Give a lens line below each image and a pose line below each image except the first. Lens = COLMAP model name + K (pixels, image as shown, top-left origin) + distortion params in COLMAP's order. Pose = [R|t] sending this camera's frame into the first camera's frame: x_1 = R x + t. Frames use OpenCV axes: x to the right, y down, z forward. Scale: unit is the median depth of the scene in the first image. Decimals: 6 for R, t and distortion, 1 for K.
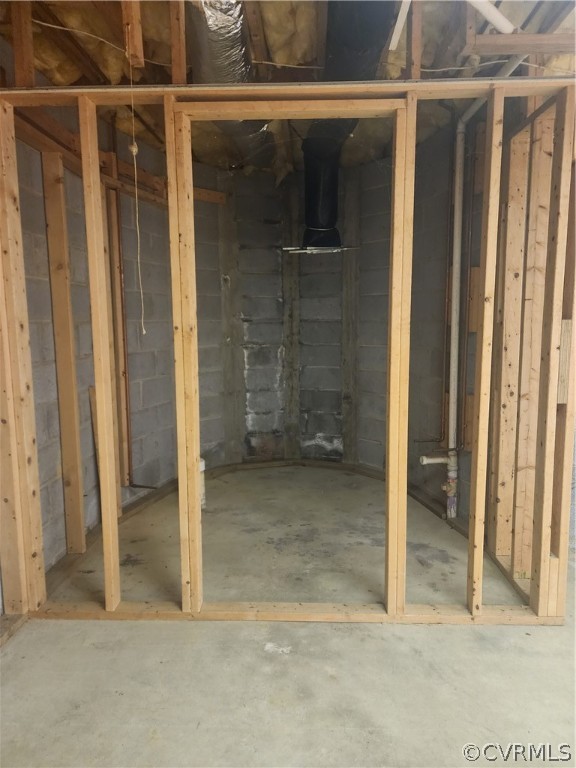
lens RADIAL K [[507.0, 0, 289.0], [0, 507.0, 382.6], [0, 0, 1]] dist [0.037665, -0.012780]
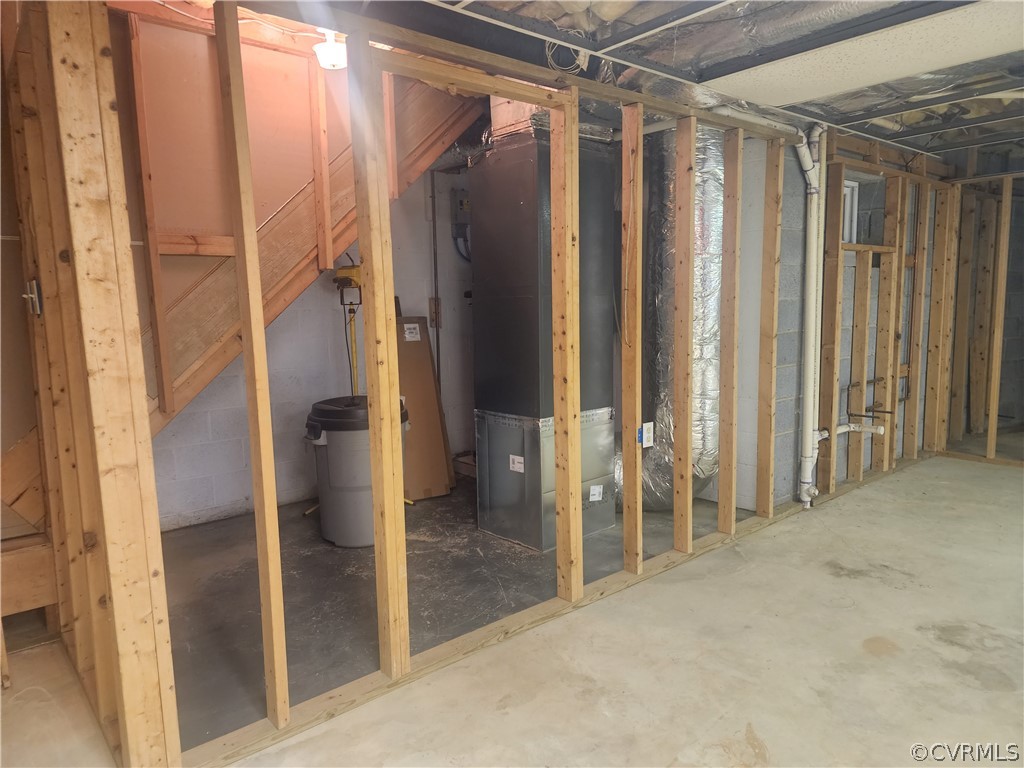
lens RADIAL K [[676.0, 0, 512.0], [0, 676.0, 382.4], [0, 0, 1]] dist [0.037665, -0.012780]
pose [[0.682308, 0.075688, -0.727136, 0.229979], [-0.070927, 0.996788, 0.037202, 0.215182], [0.727616, 0.026190, 0.685484, -1.840304]]
